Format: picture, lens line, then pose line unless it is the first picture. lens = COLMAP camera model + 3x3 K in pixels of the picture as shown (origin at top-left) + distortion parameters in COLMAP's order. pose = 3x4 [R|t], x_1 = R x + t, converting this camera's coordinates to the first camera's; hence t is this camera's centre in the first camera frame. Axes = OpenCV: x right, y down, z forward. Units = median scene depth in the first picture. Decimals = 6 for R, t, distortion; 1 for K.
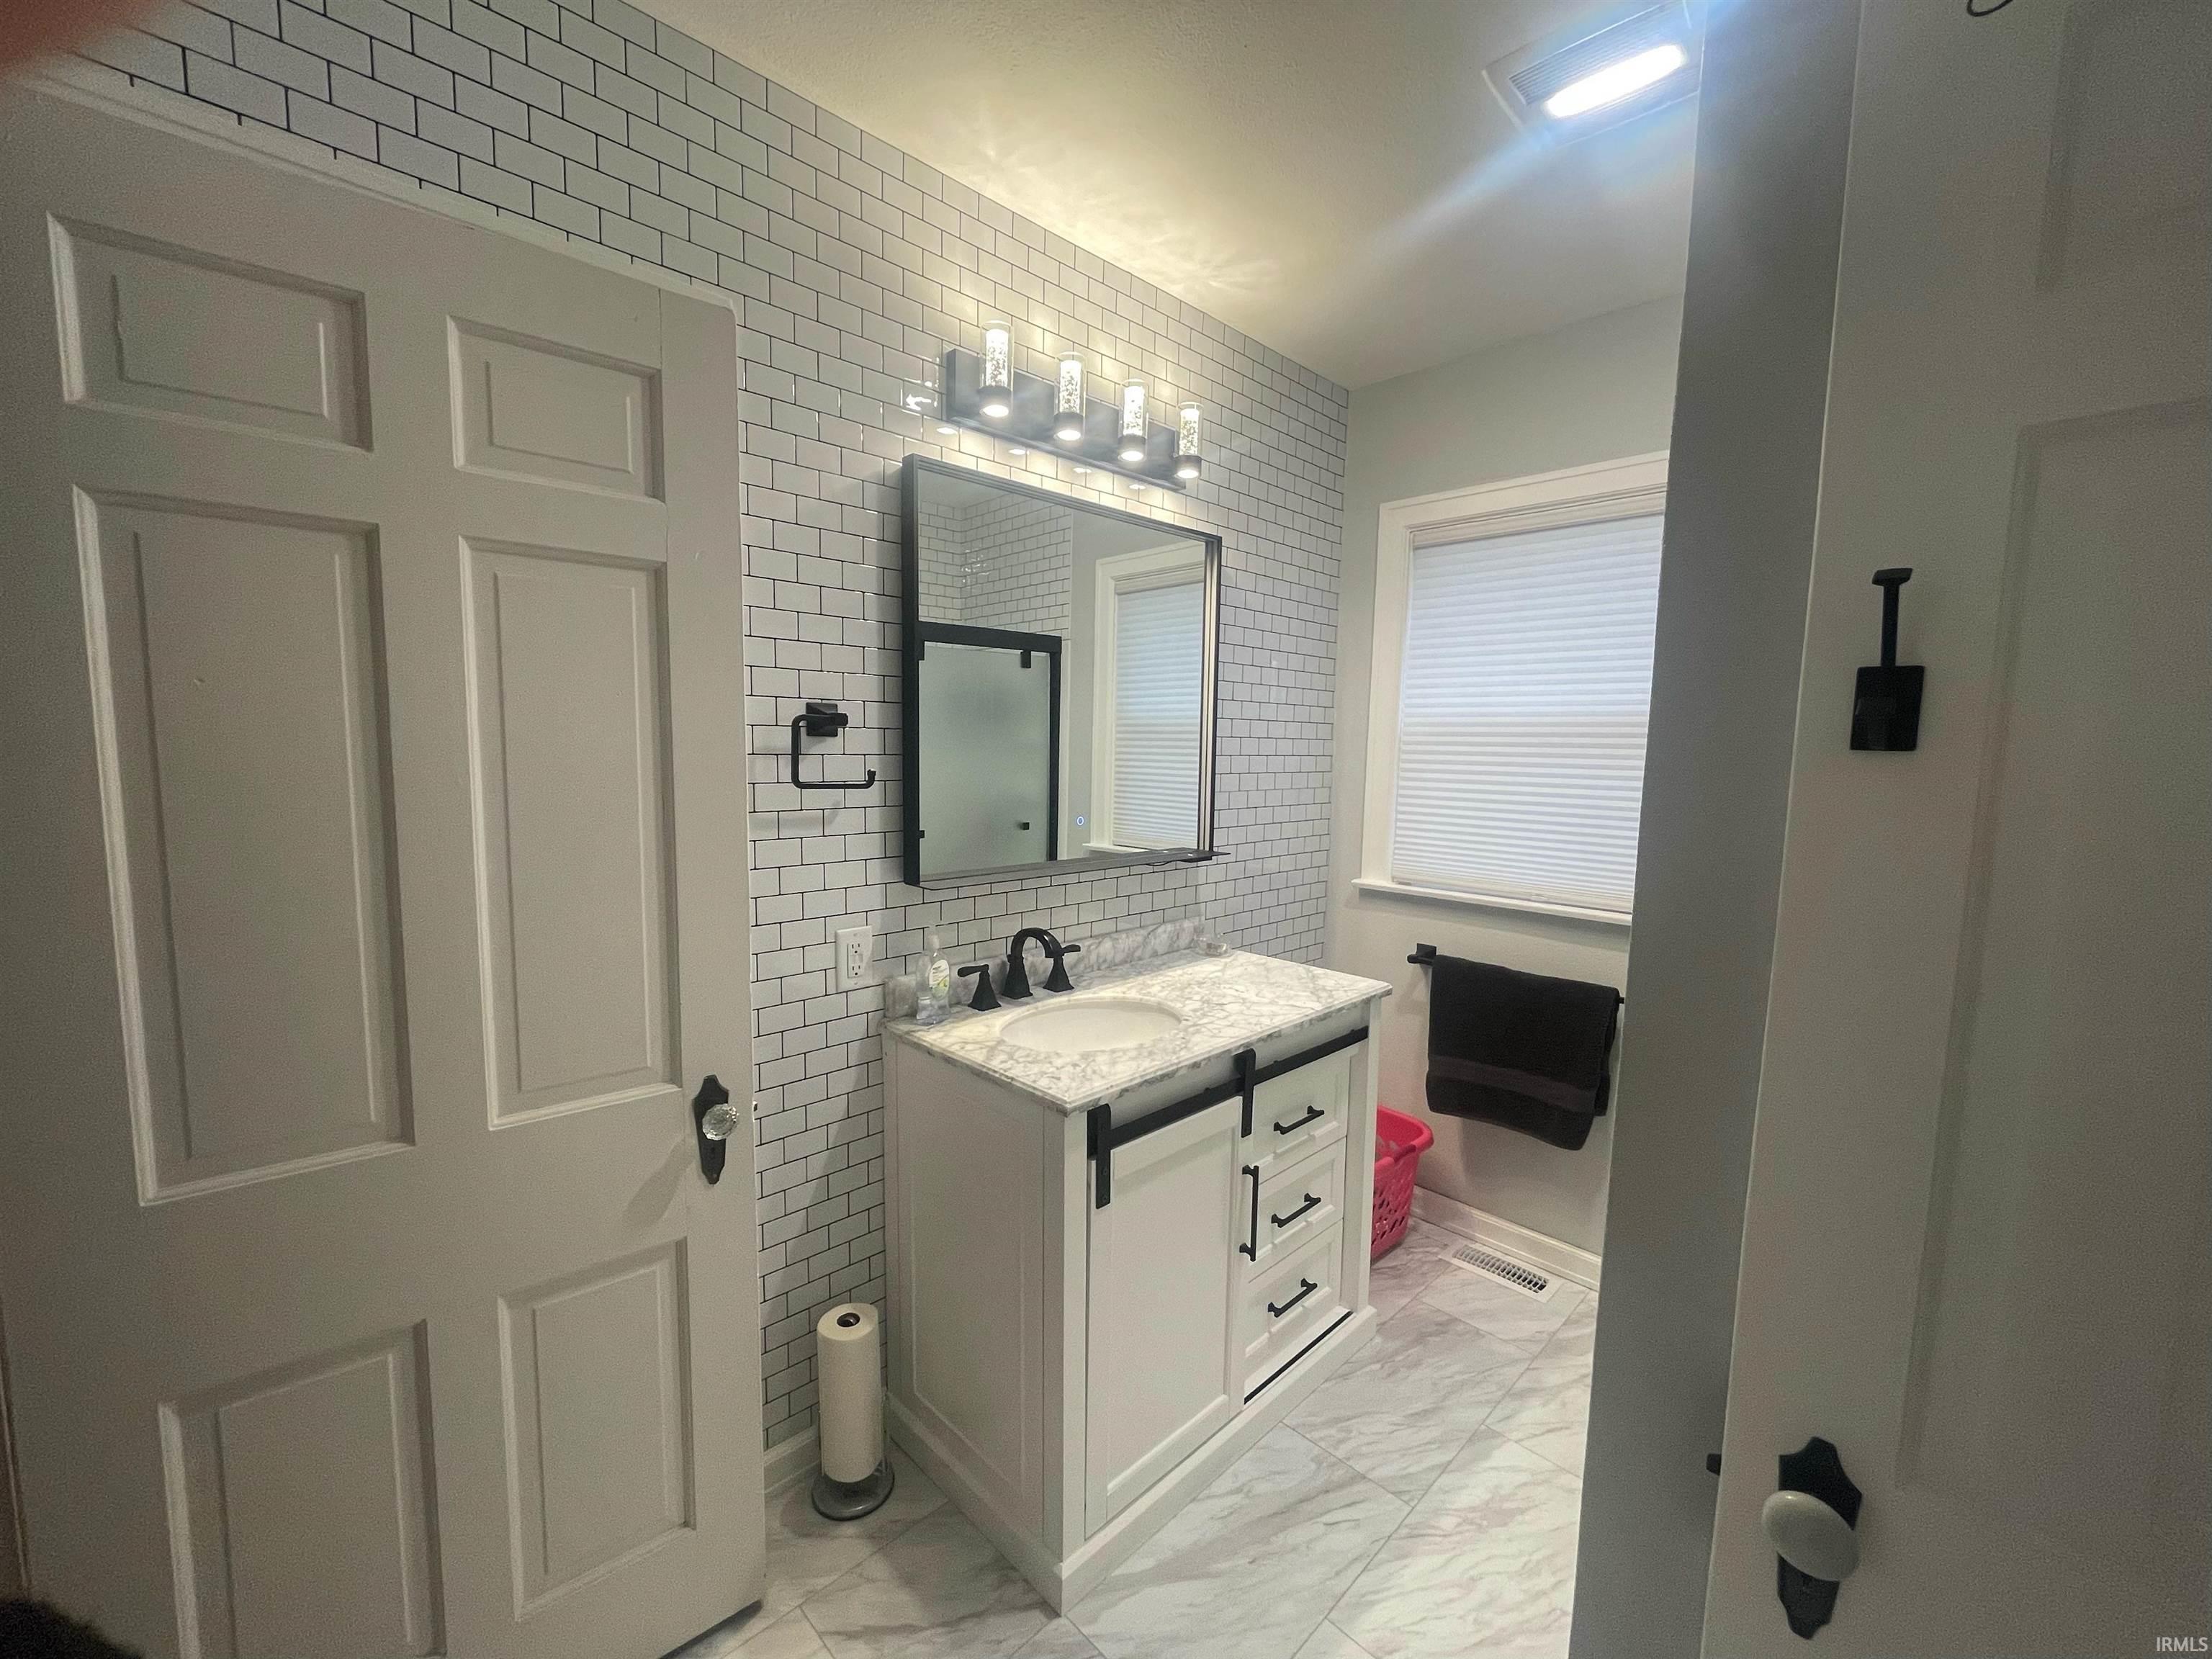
lens RADIAL K [[898.1, 0, 1106.0], [0, 898.1, 829.5], [0, 0, 1]] dist [-0.001826, 0.000184]
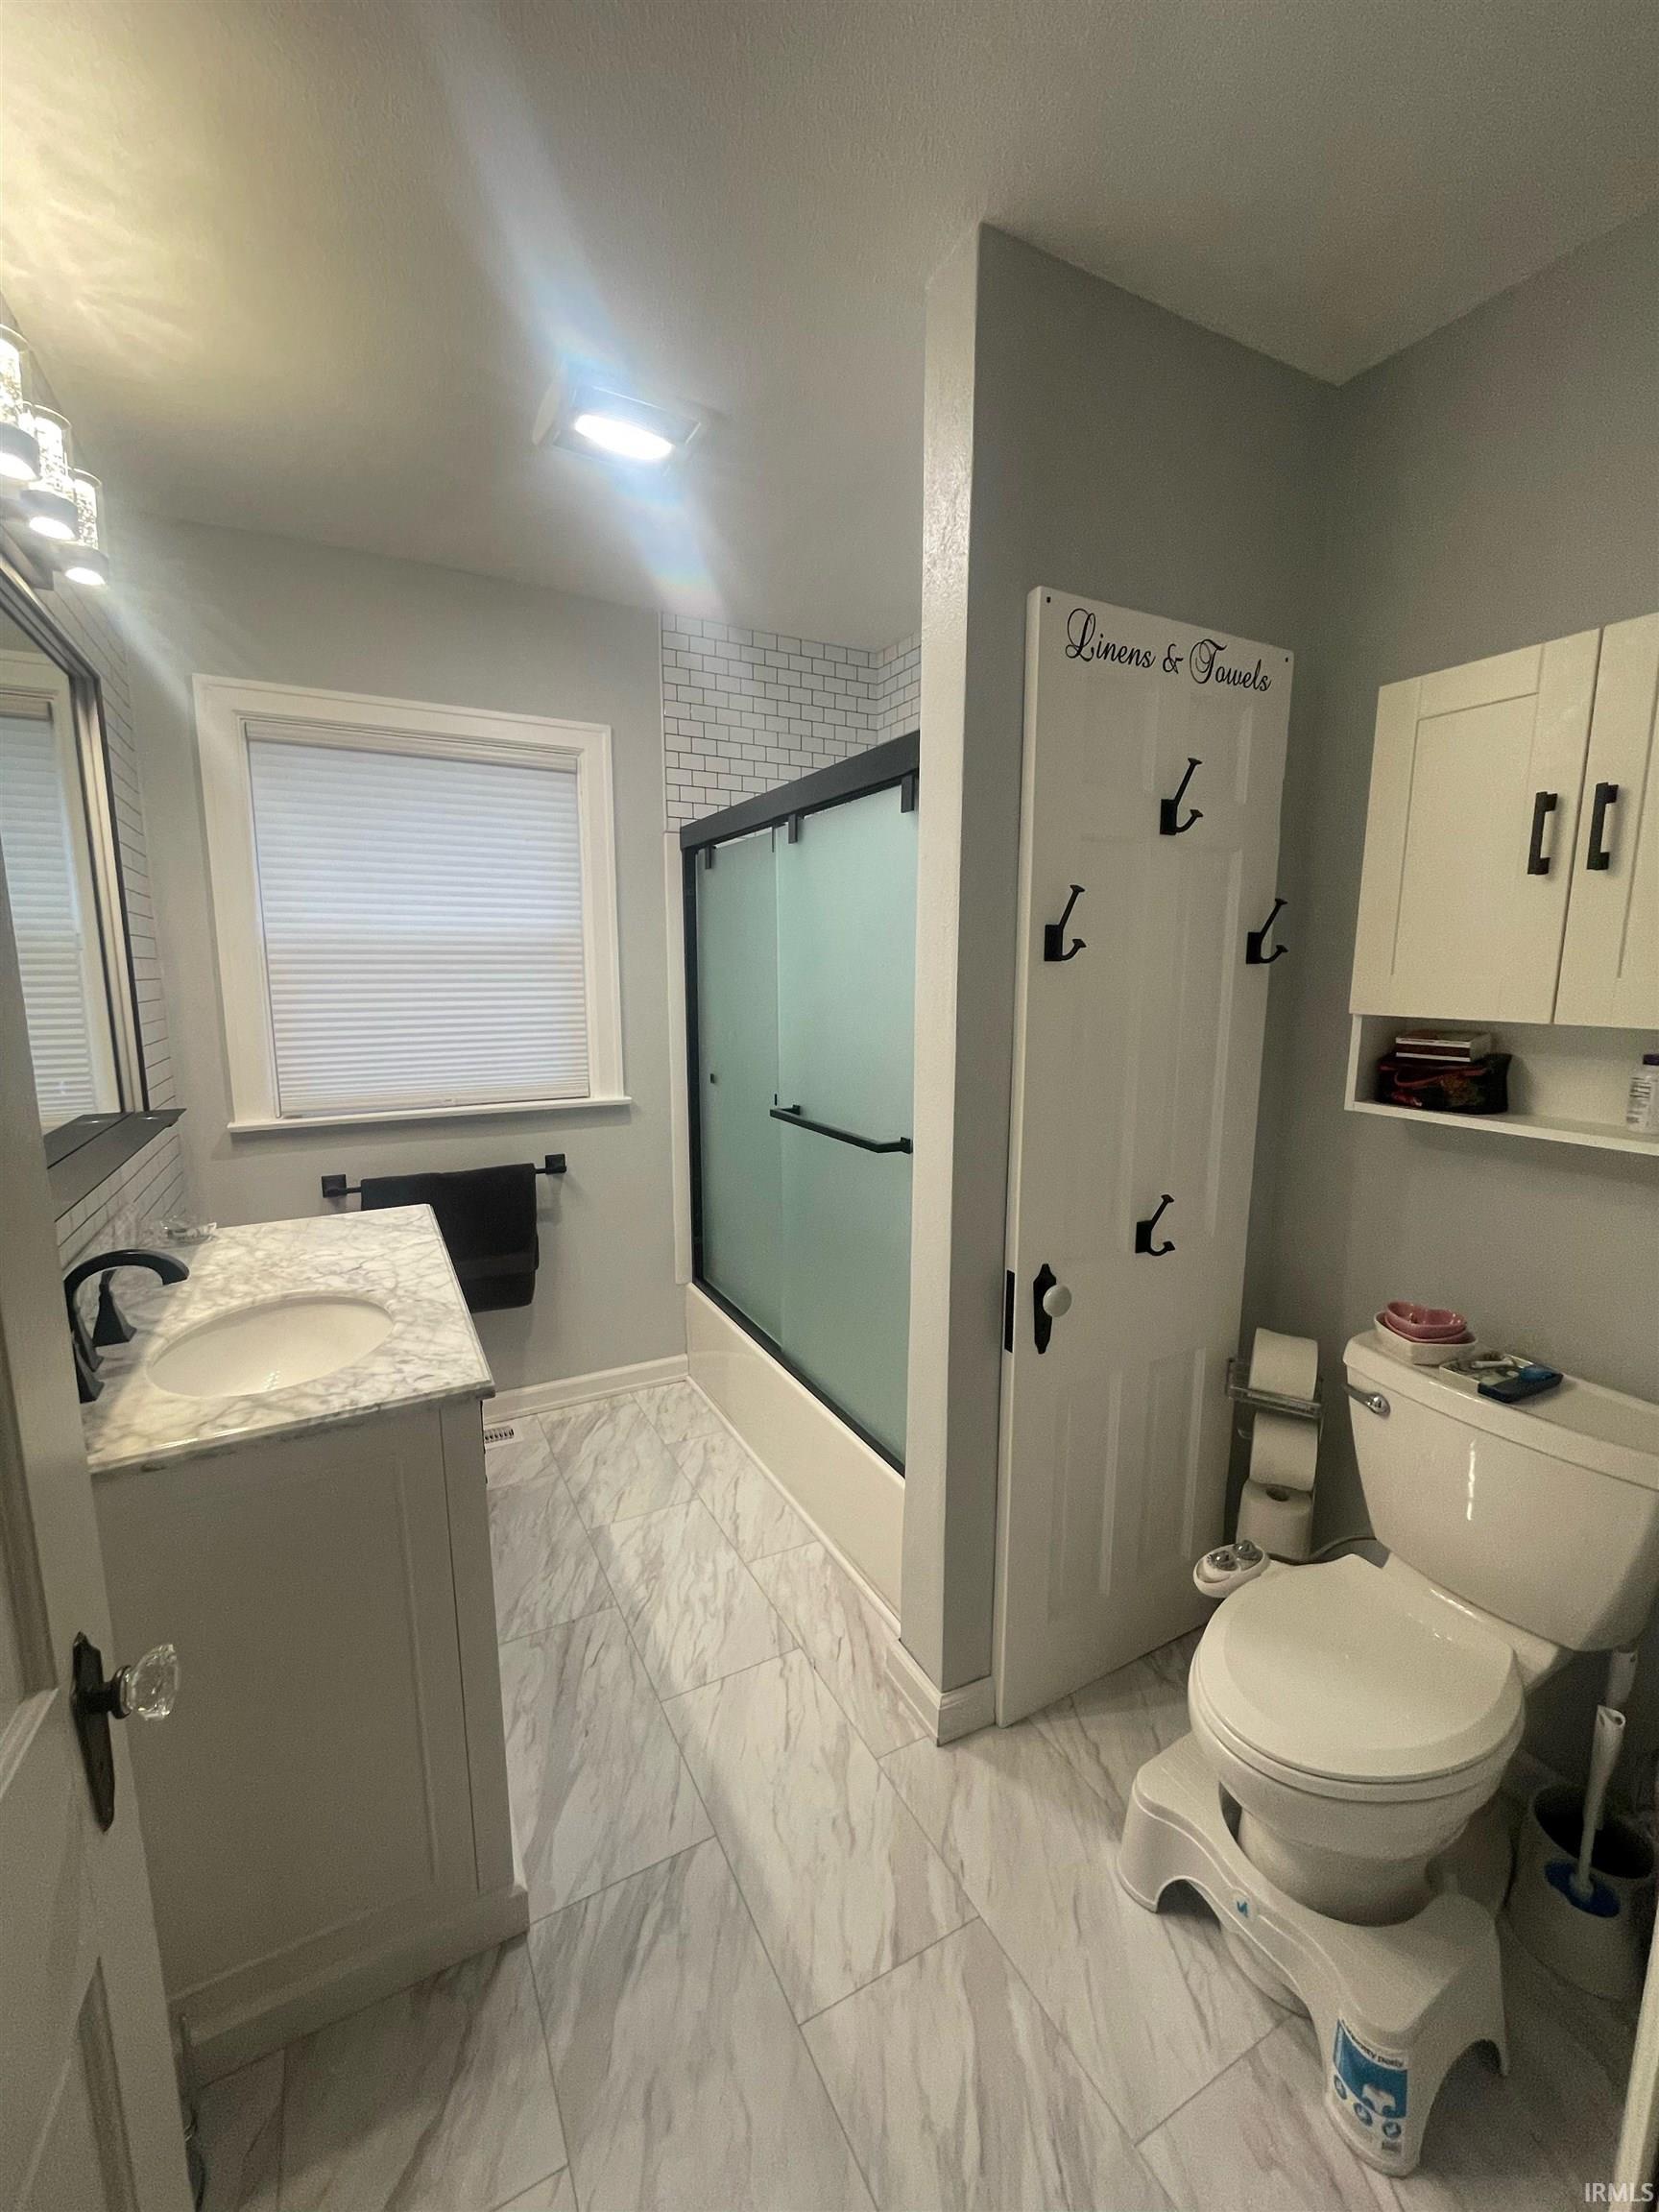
lens RADIAL K [[898.1, 0, 829.5], [0, 898.1, 1106.0], [0, 0, 1]] dist [-0.001826, 0.000184]
pose [[0.277710, -0.162572, 0.946809, -0.584603], [0.098688, 0.985190, 0.140216, -0.038469], [-0.955582, 0.054499, 0.289641, 0.335558]]
